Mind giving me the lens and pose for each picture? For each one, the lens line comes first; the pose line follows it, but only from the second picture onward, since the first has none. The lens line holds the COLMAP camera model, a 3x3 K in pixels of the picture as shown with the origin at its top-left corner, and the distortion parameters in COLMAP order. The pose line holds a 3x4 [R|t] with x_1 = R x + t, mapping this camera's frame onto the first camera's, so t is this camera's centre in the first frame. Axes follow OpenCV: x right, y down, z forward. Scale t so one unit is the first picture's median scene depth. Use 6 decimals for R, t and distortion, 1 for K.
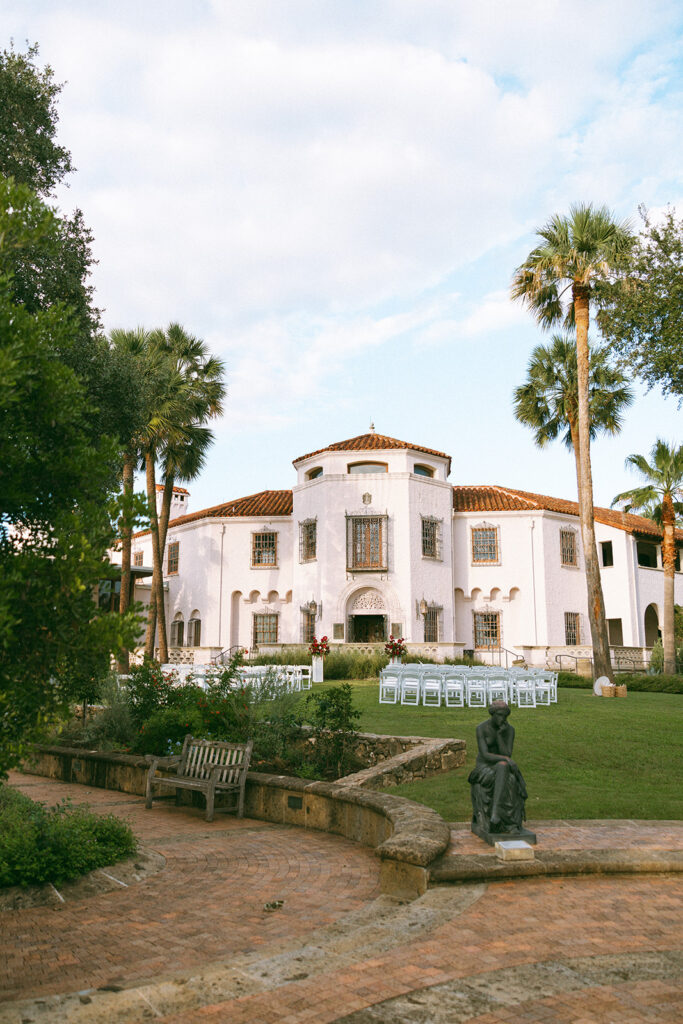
lens RADIAL K [[847.4, 0, 335.5], [0, 847.4, 511.6], [0, 0, 1]] dist [-0.004207, 0.000206]
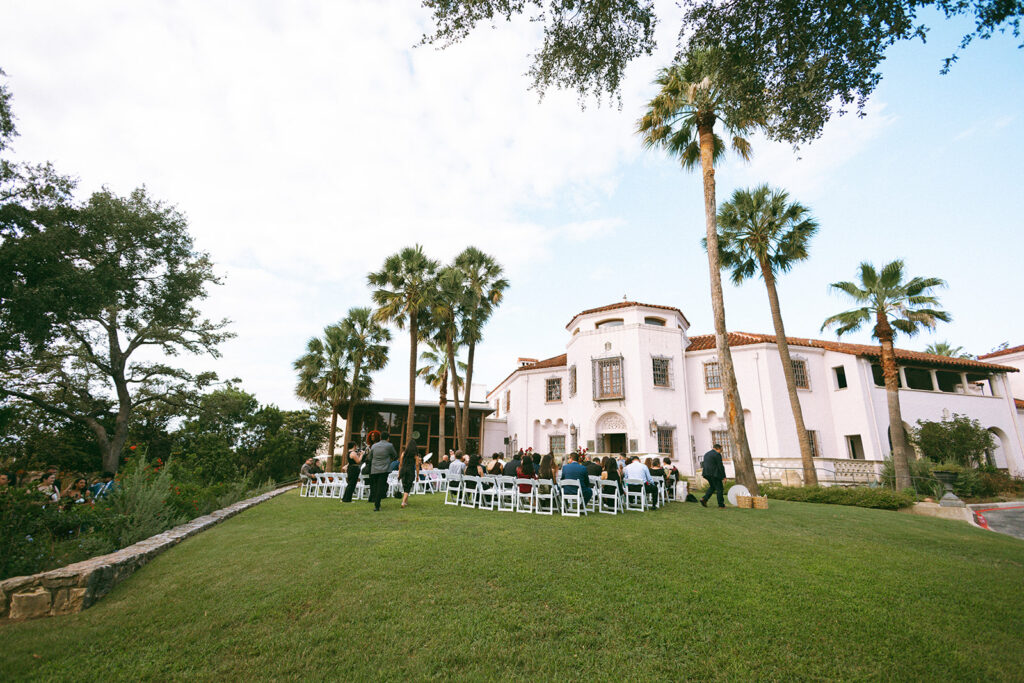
lens RADIAL K [[465.7, 0, 506.7], [0, 465.7, 345.1], [0, 0, 1]] dist [0.002173, 0.000009]
pose [[0.900921, -0.097986, -0.422776, 0.201950], [0.057780, 0.992587, -0.106924, 0.052074], [0.430119, 0.071902, 0.899904, 0.264939]]
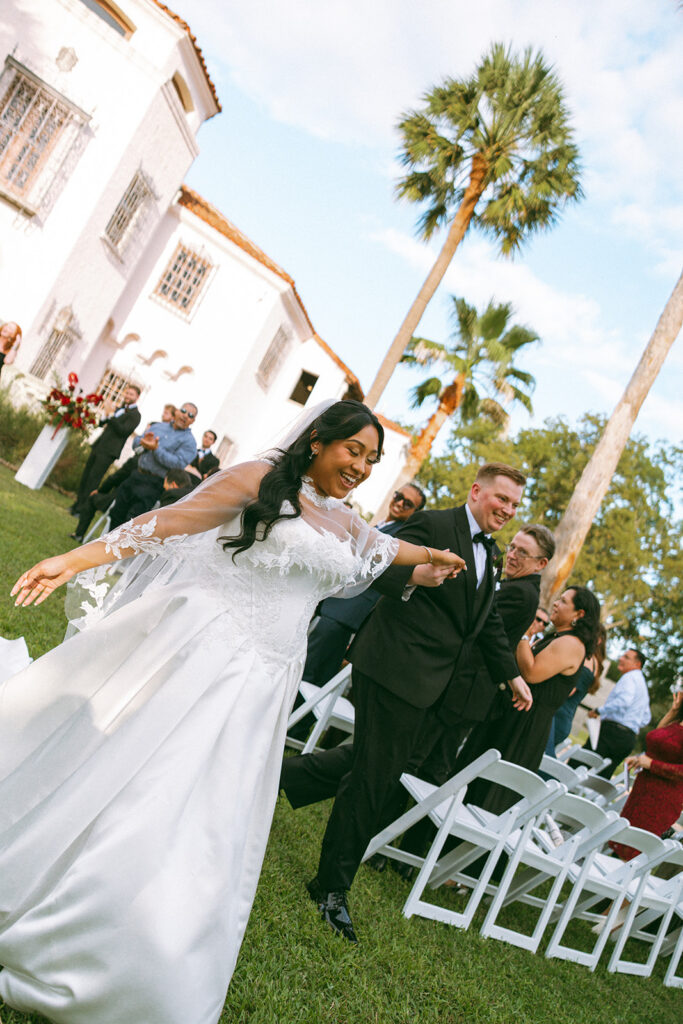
lens RADIAL K [[798.8, 0, 337.9], [0, 798.8, 511.4], [0, 0, 1]] dist [-0.013975, 0.012961]
pose [[0.665287, 0.386871, 0.638533, -0.048129], [-0.547076, 0.834607, 0.064330, 0.083824], [-0.508037, -0.392124, 0.766901, 0.474707]]
